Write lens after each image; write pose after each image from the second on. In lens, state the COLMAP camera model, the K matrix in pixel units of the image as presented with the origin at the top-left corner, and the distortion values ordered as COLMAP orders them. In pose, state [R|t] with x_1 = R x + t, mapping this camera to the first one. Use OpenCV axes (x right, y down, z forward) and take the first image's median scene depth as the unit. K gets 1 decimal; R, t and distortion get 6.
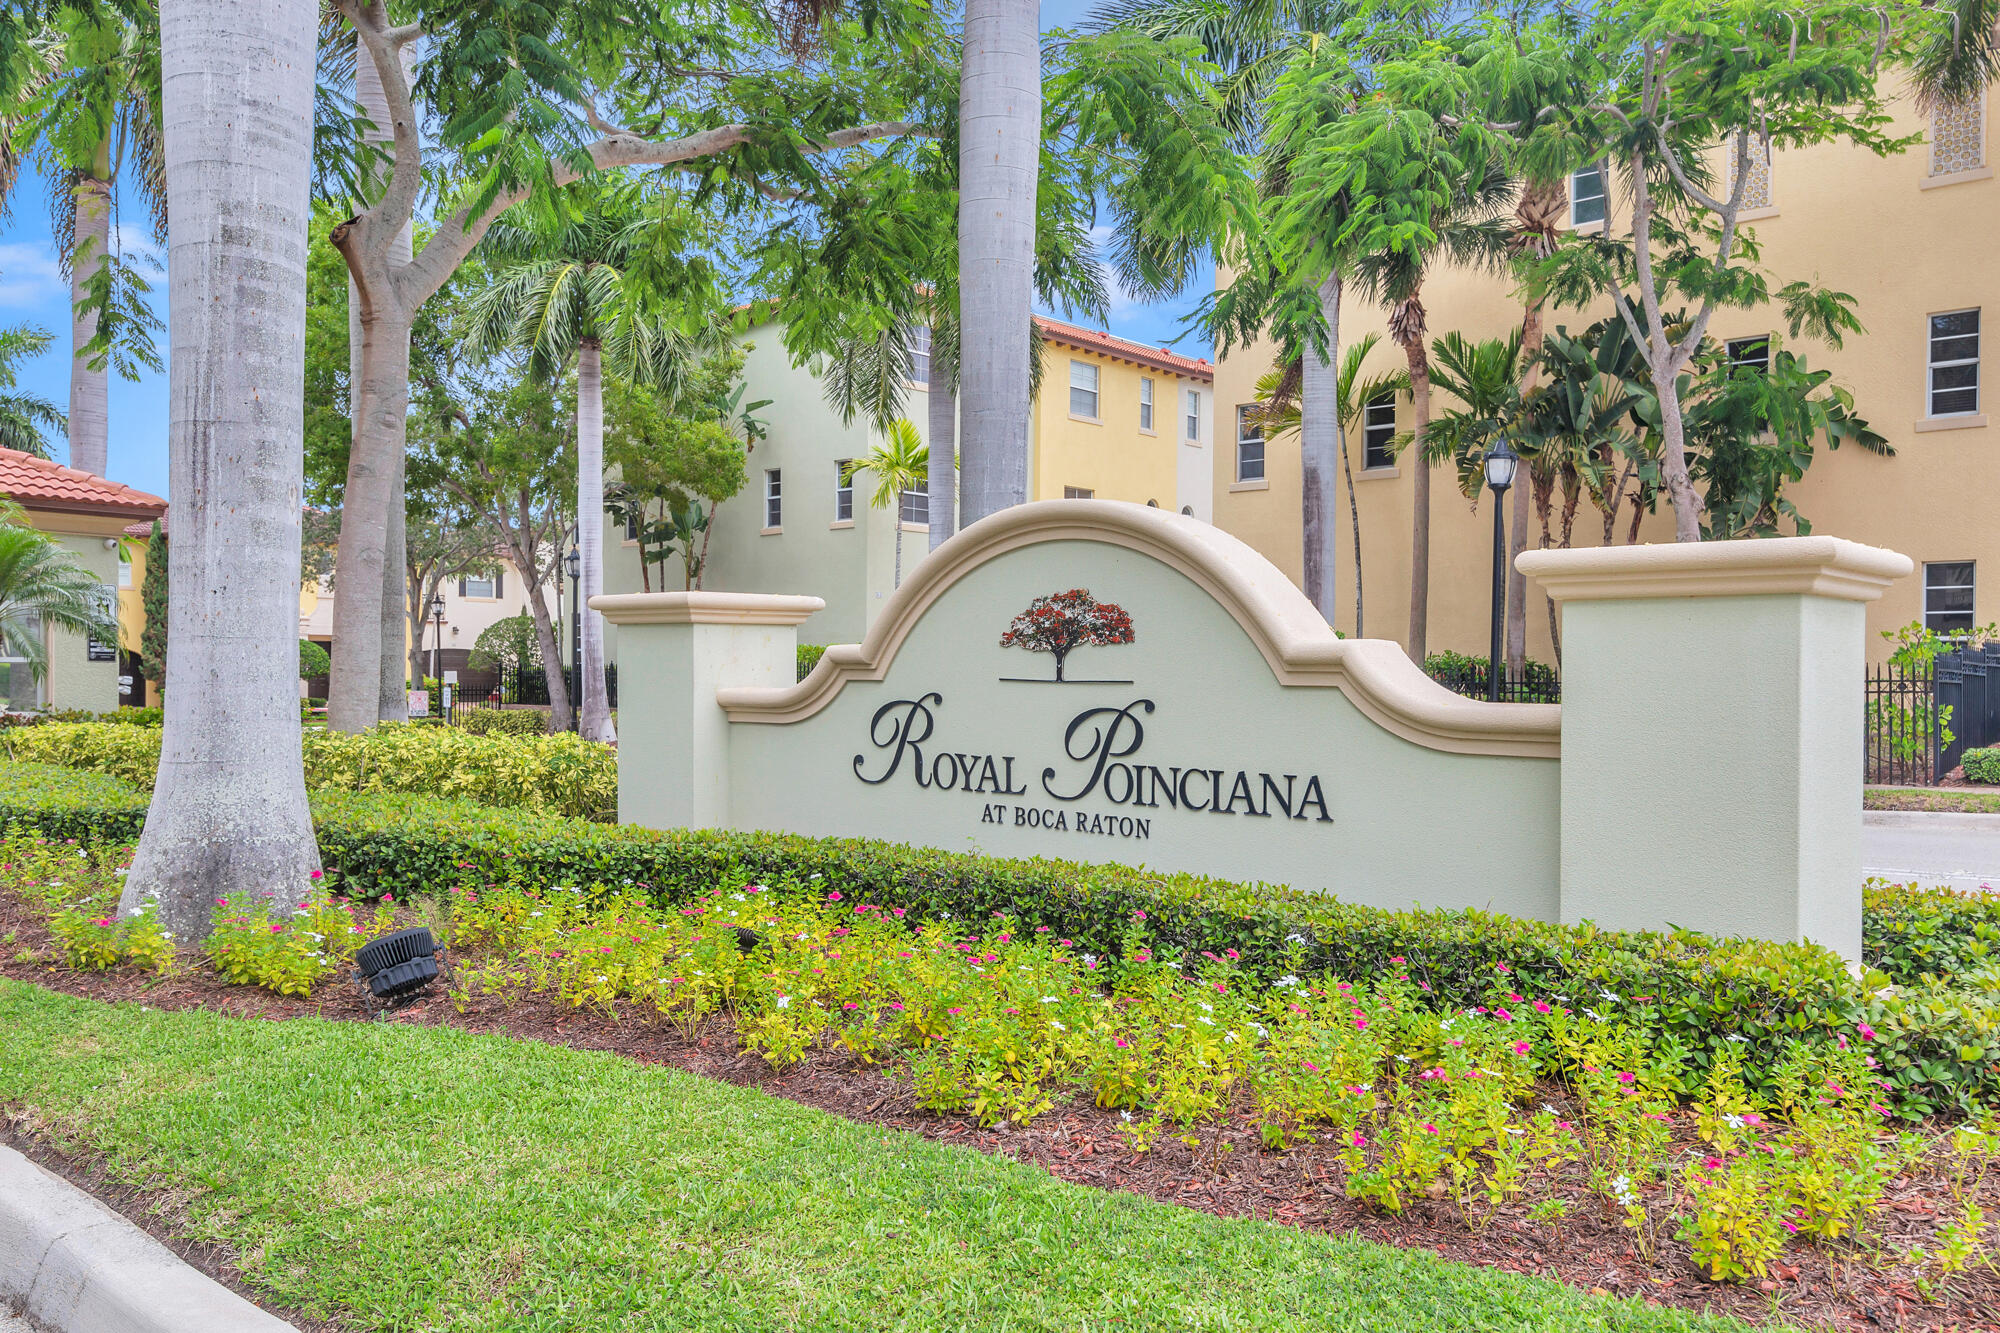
lens RADIAL K [[1623.4, 0, 999.8], [0, 1623.4, 673.4], [0, 0, 1]] dist [0.012578, 0.000641]
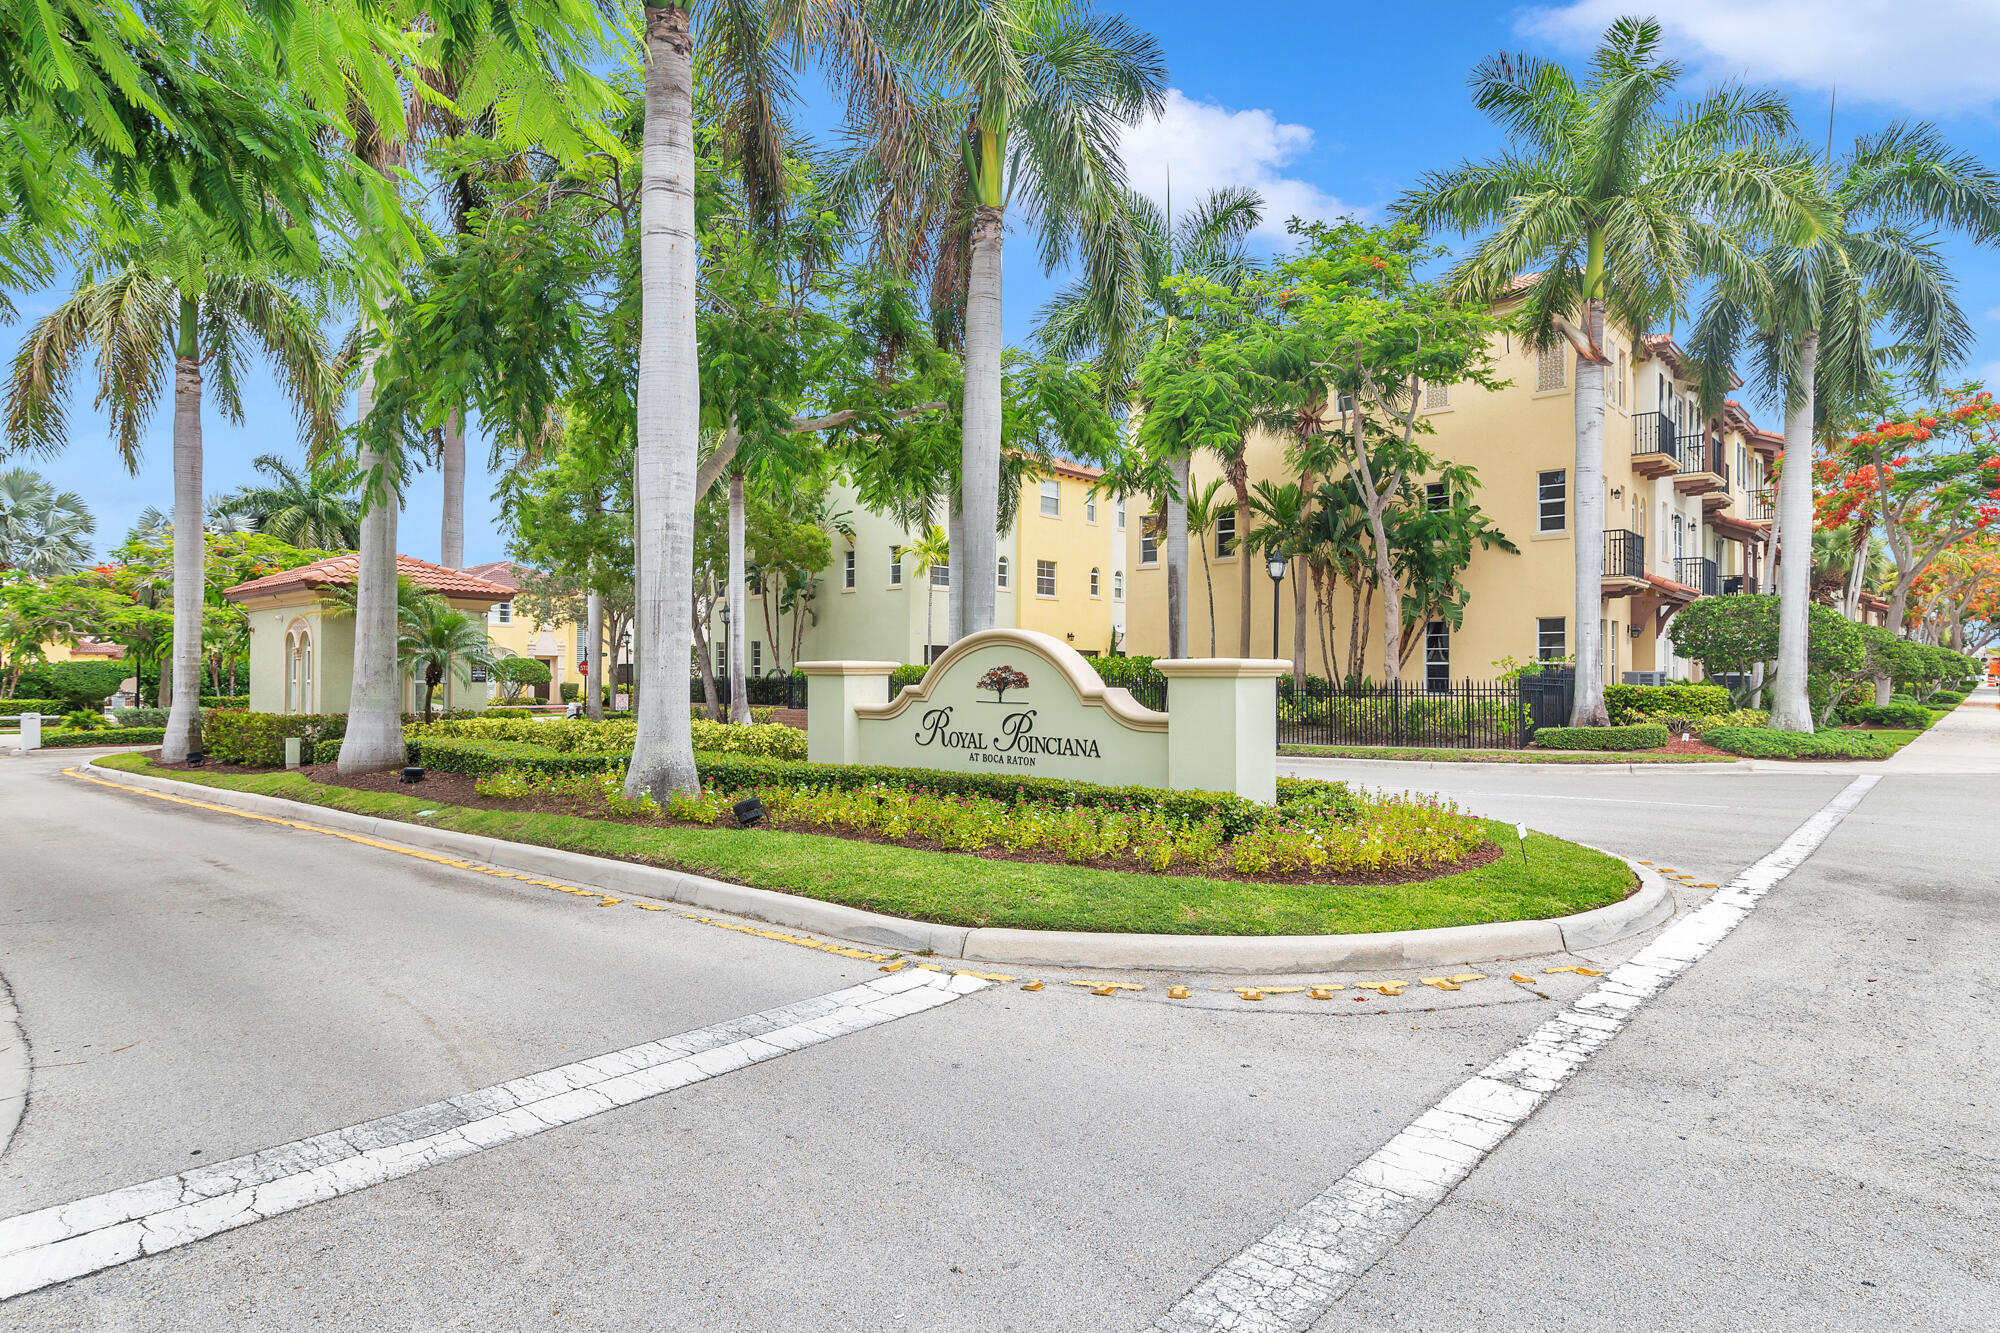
lens RADIAL K [[1147.7, 0, 1003.3], [0, 1147.7, 661.7], [0, 0, 1]] dist [-0.002065, -0.000029]
pose [[0.999992, -0.003119, 0.002331, 0.016859], [0.003150, 0.999909, -0.013147, -0.015222], [-0.002289, 0.013155, 0.999911, -0.332870]]
